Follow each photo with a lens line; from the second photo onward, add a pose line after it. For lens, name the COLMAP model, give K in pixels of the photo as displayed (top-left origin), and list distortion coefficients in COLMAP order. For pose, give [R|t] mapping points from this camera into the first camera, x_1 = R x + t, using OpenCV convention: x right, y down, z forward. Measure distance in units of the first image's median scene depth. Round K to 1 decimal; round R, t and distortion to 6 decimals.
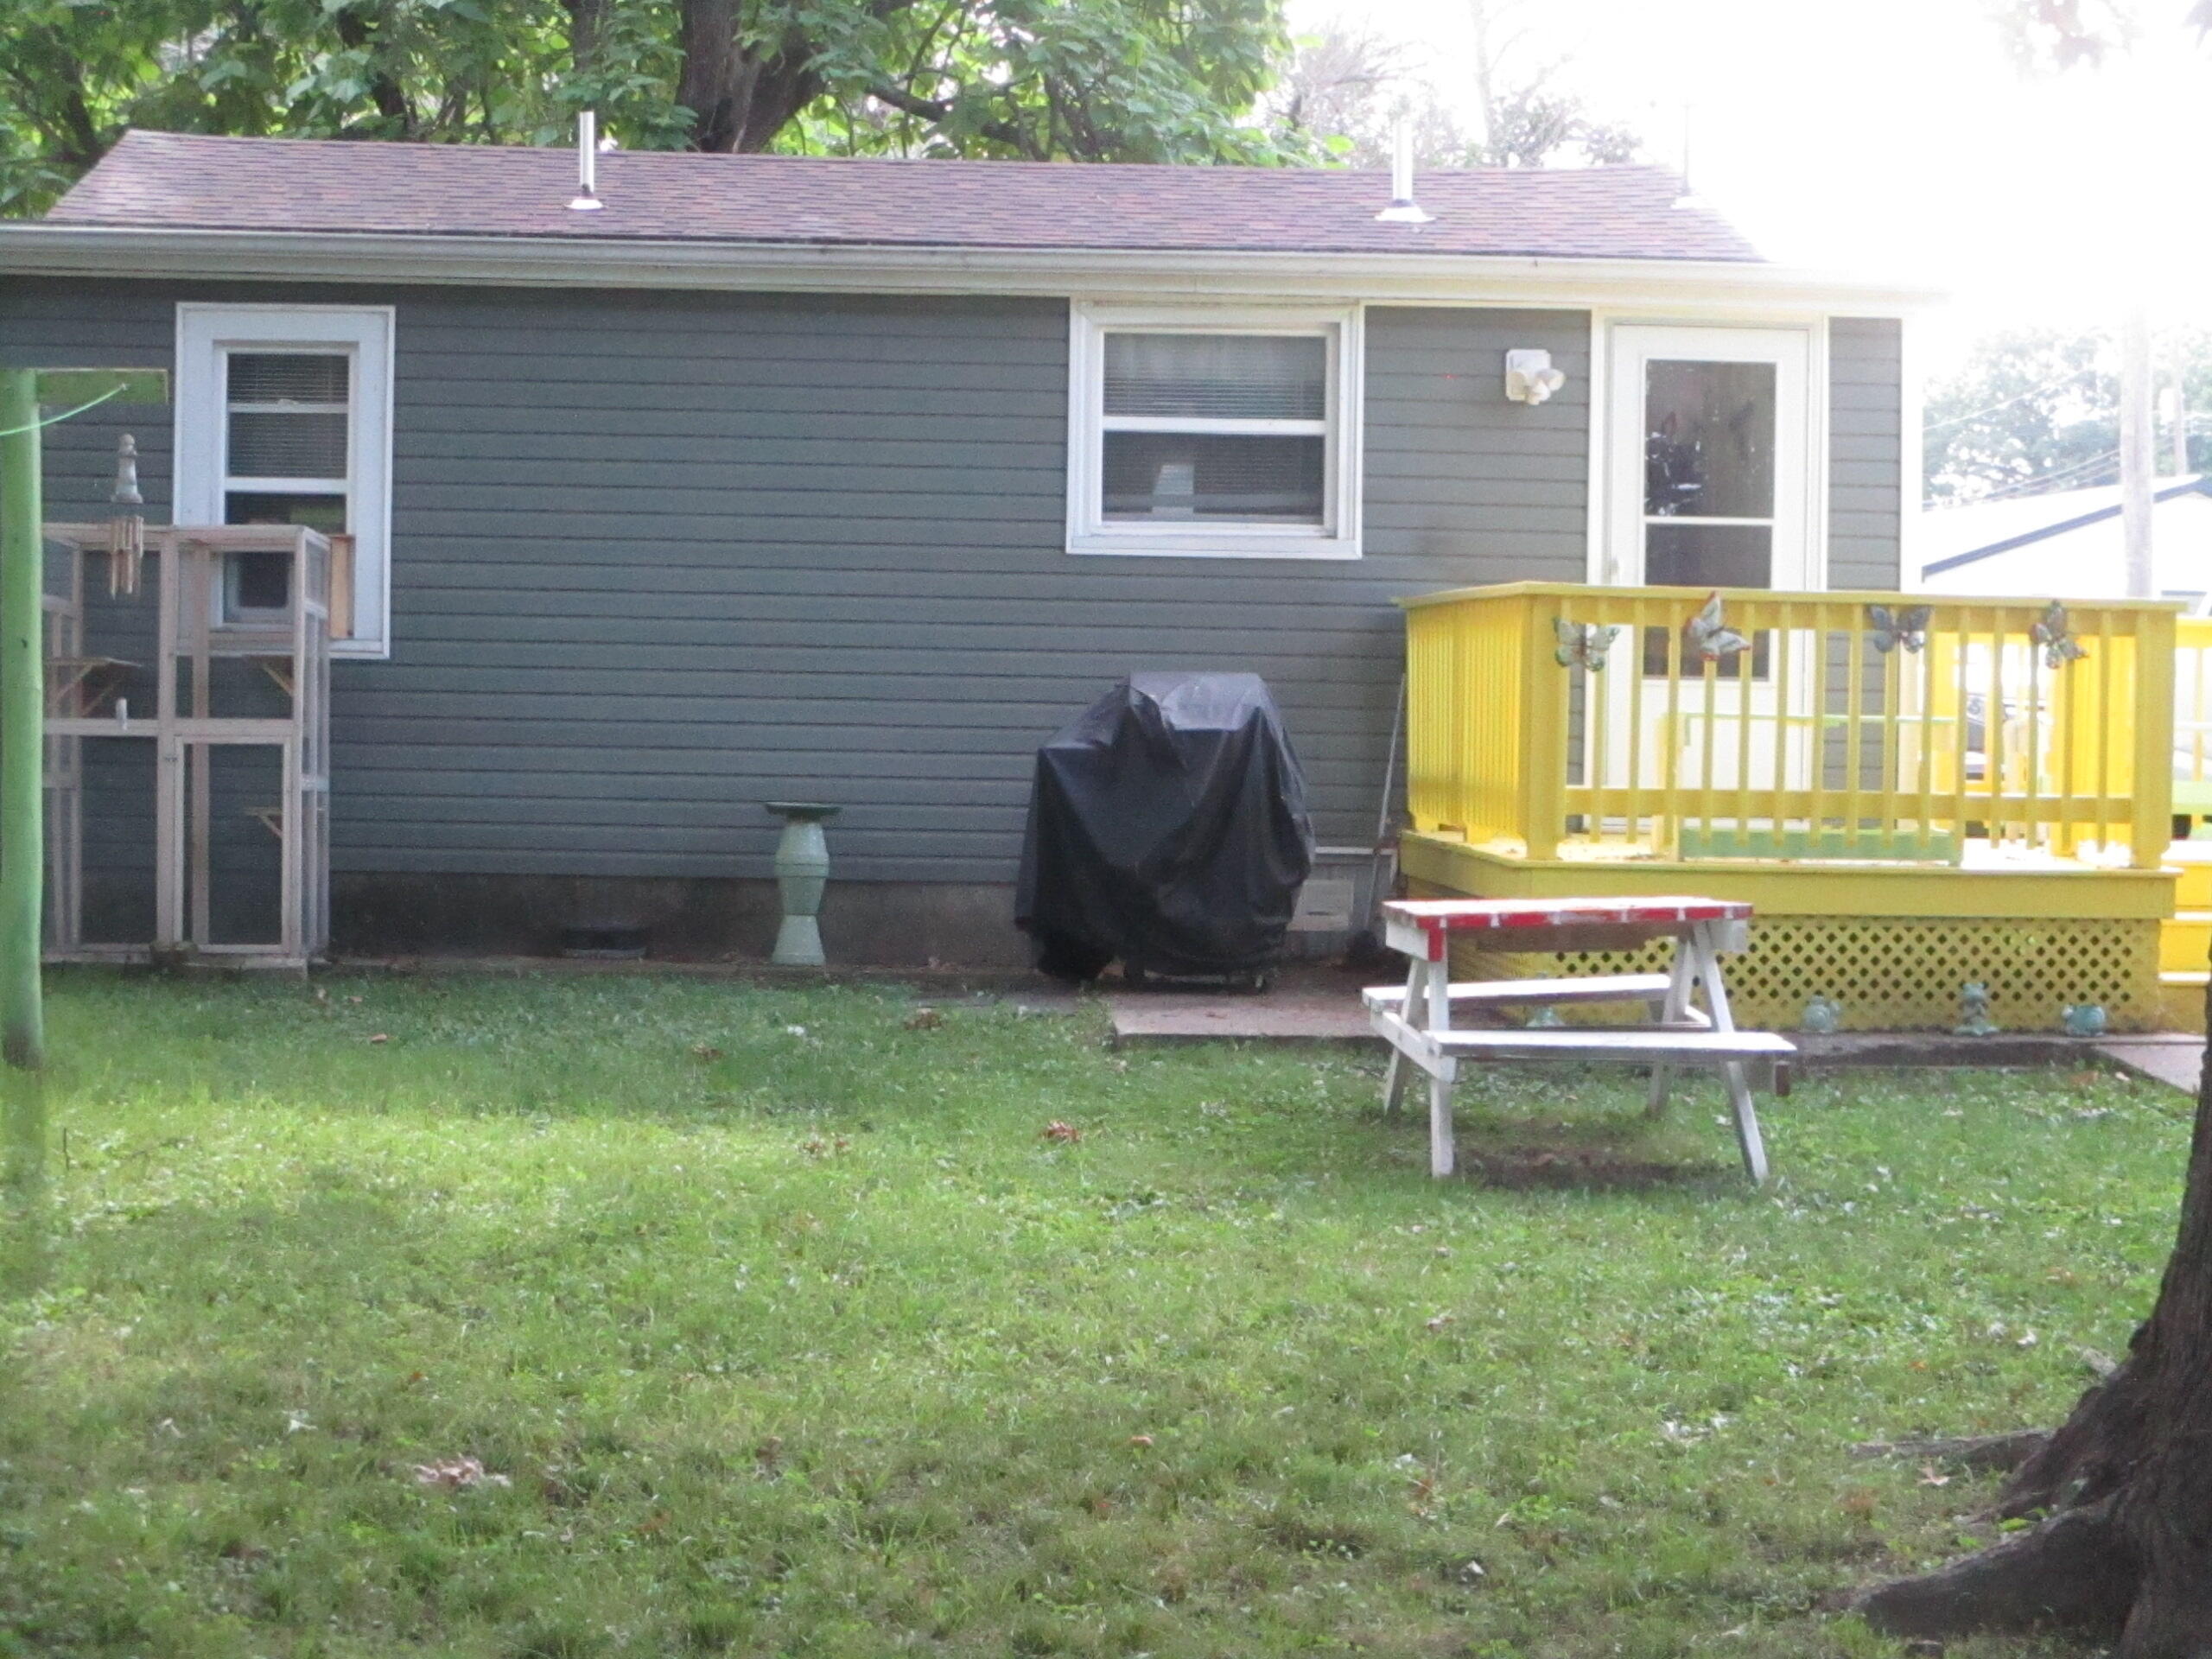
lens RADIAL K [[4055.3, 0, 1106.0], [0, 4055.3, 829.5], [0, 0, 1]] dist [-0.413570, 0.016624]
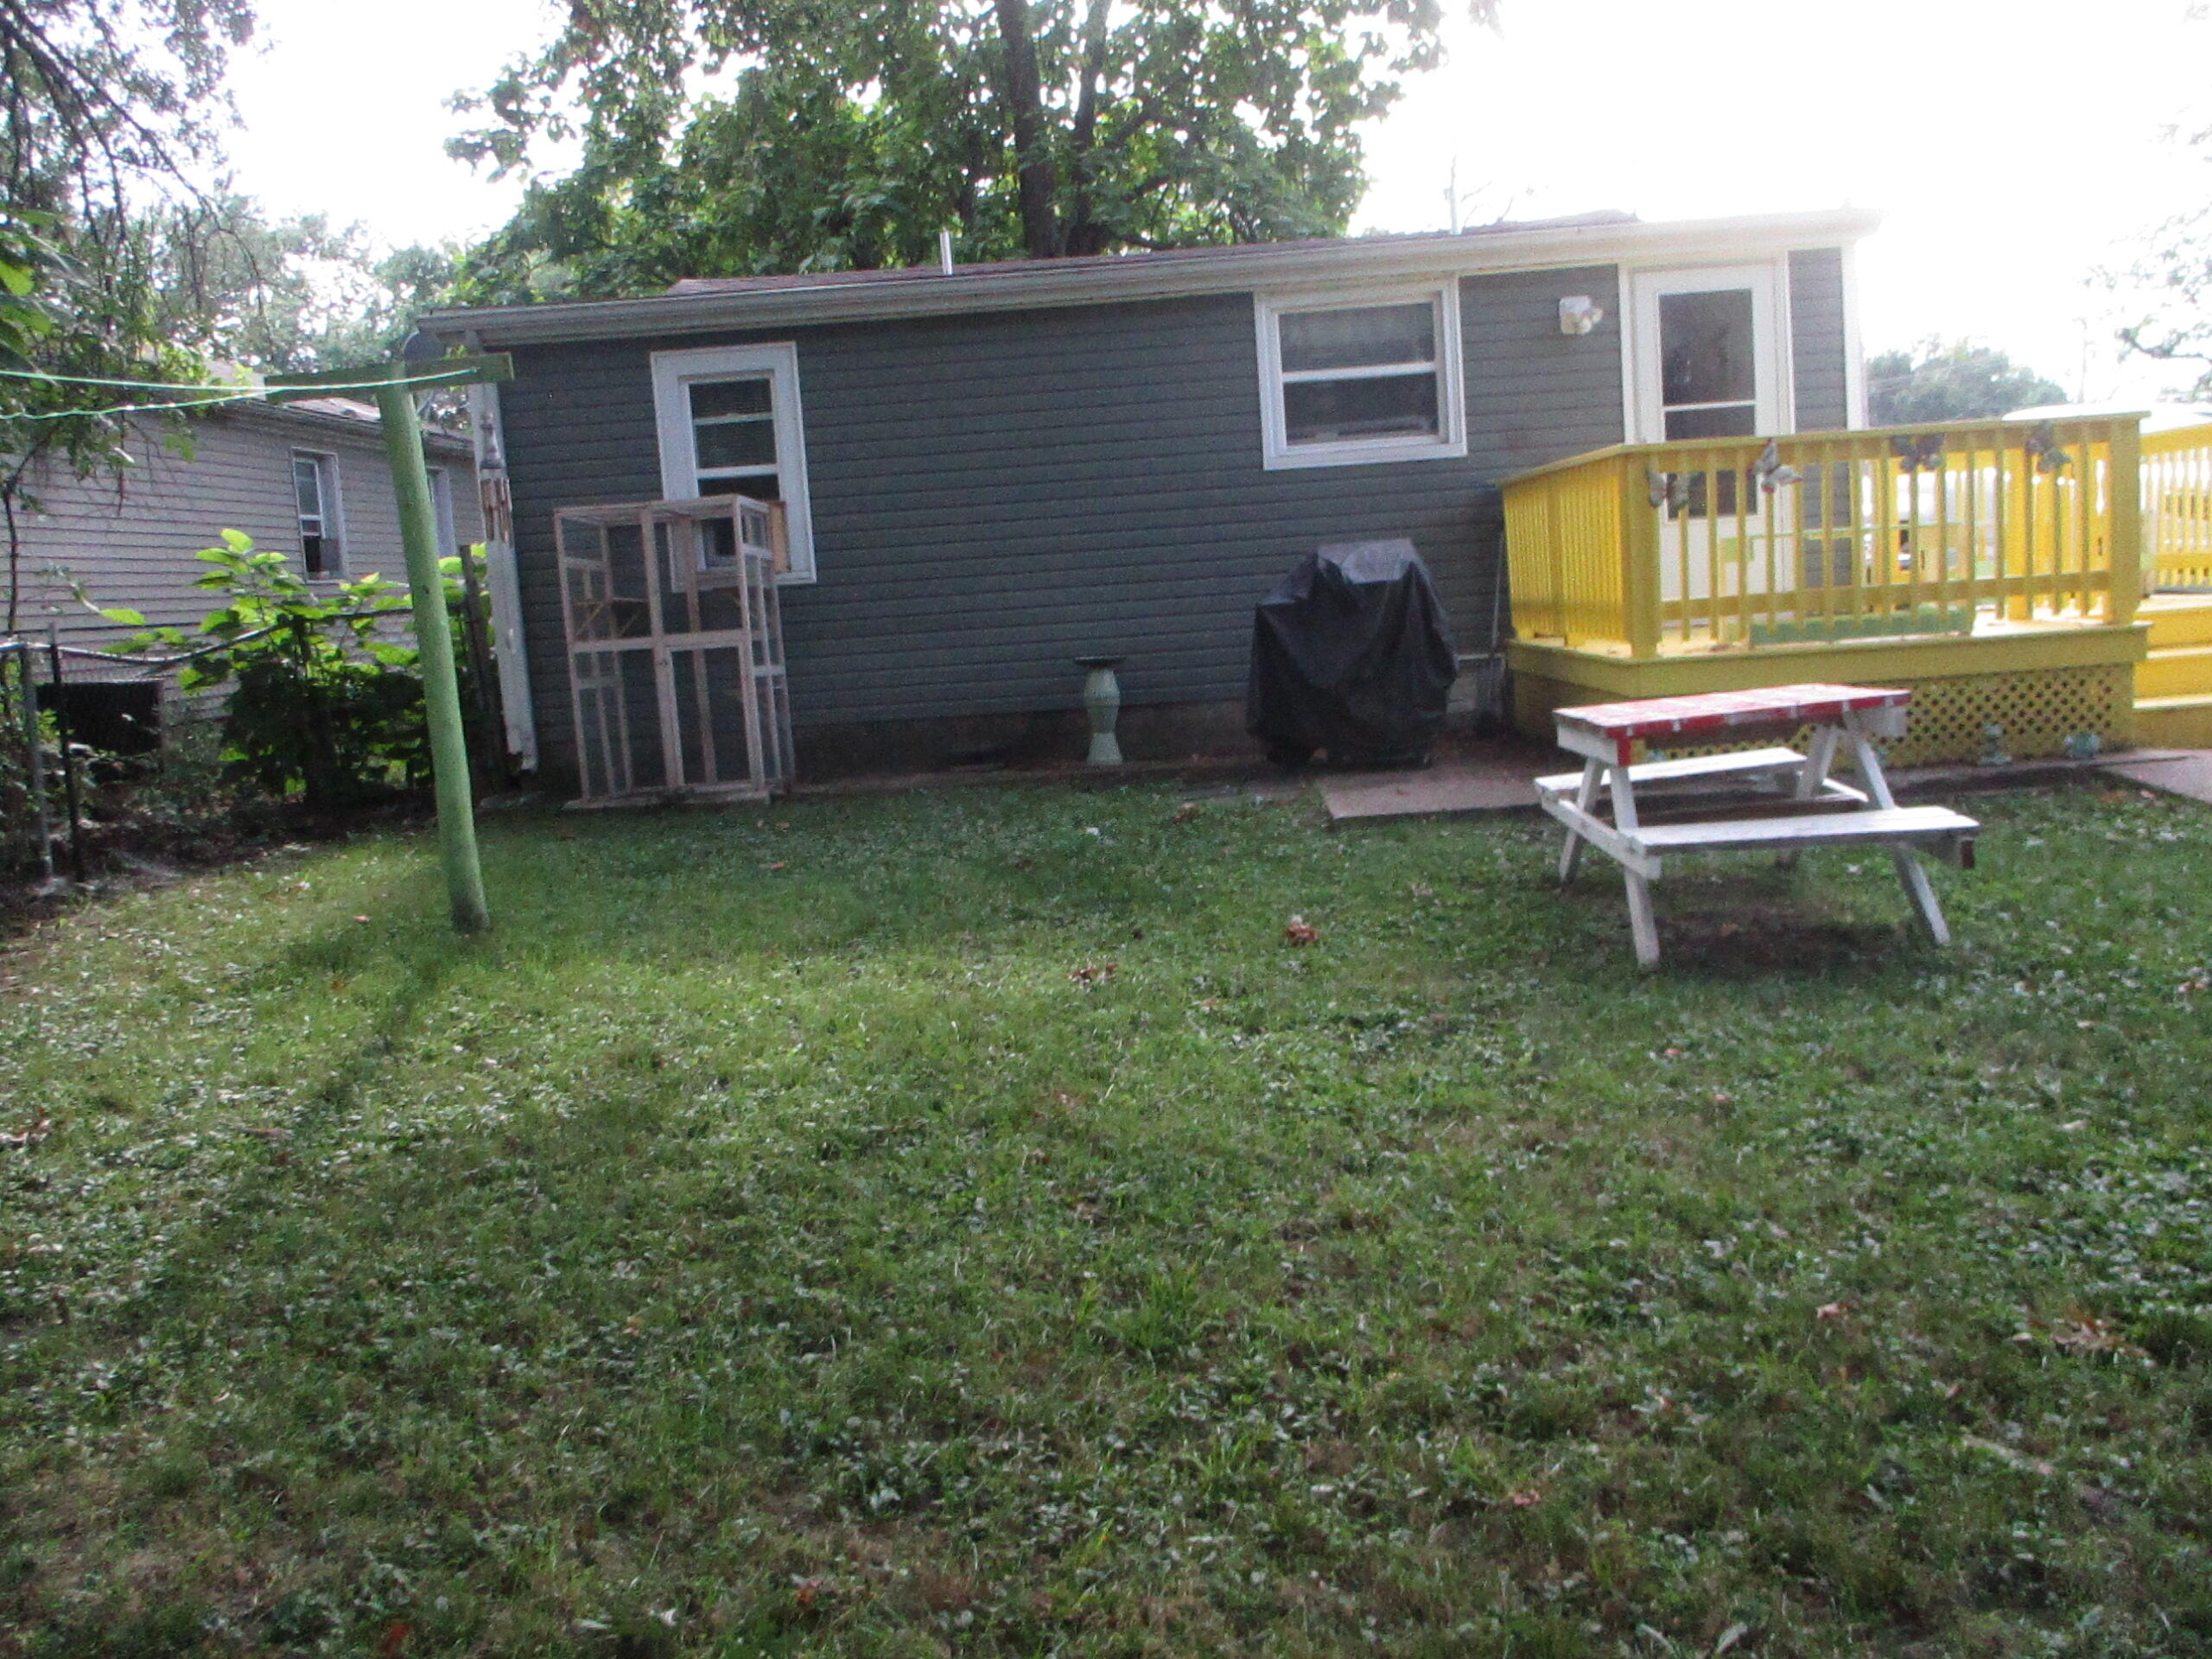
lens RADIAL K [[1862.2, 0, 1112.1], [0, 1862.2, 833.4], [0, 0, 1]] dist [-0.027964, 0.013702]
pose [[0.991944, -0.074441, -0.102495, -0.005577], [0.084307, 0.991848, 0.095548, -0.006925], [0.094547, -0.103419, 0.990134, 0.325086]]
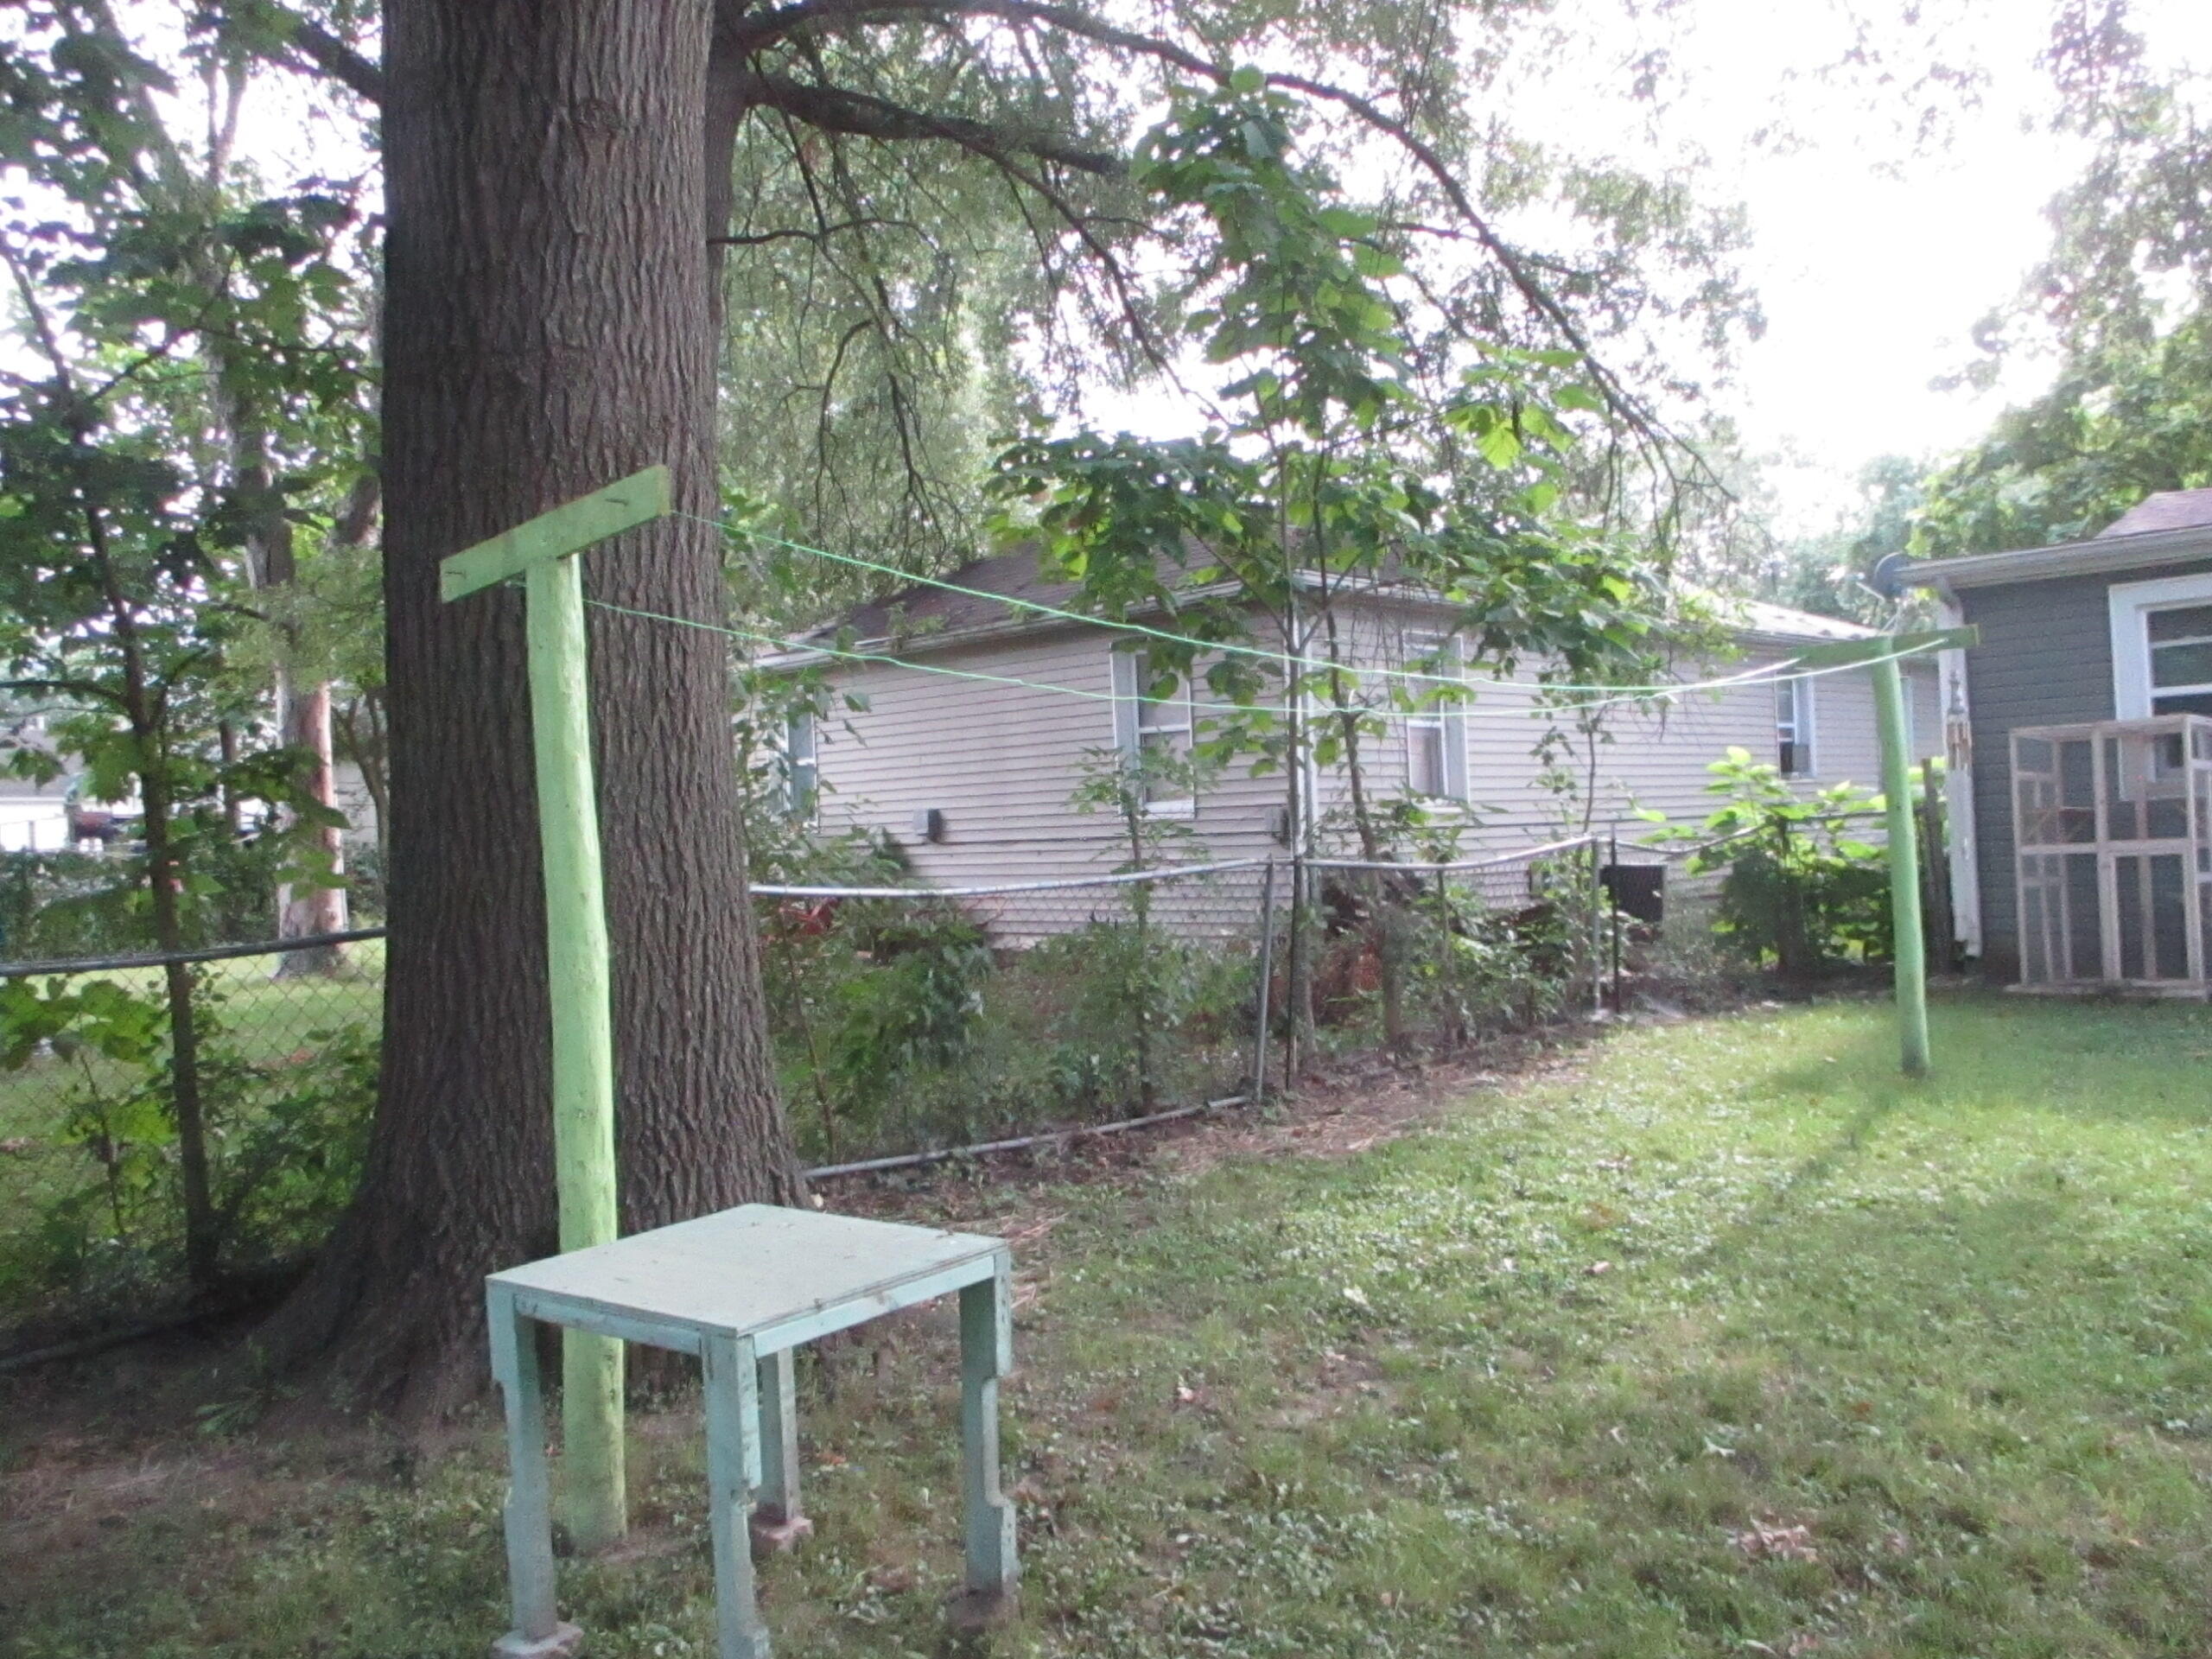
lens RADIAL K [[1792.7, 0, 1100.1], [0, 1792.7, 843.0], [0, 0, 1]] dist [-0.045432, -0.001433]
pose [[0.652621, -0.058910, -0.755391, 0.039455], [0.035629, 0.998256, -0.047068, -0.008123], [0.756847, 0.003803, 0.653581, 0.218644]]
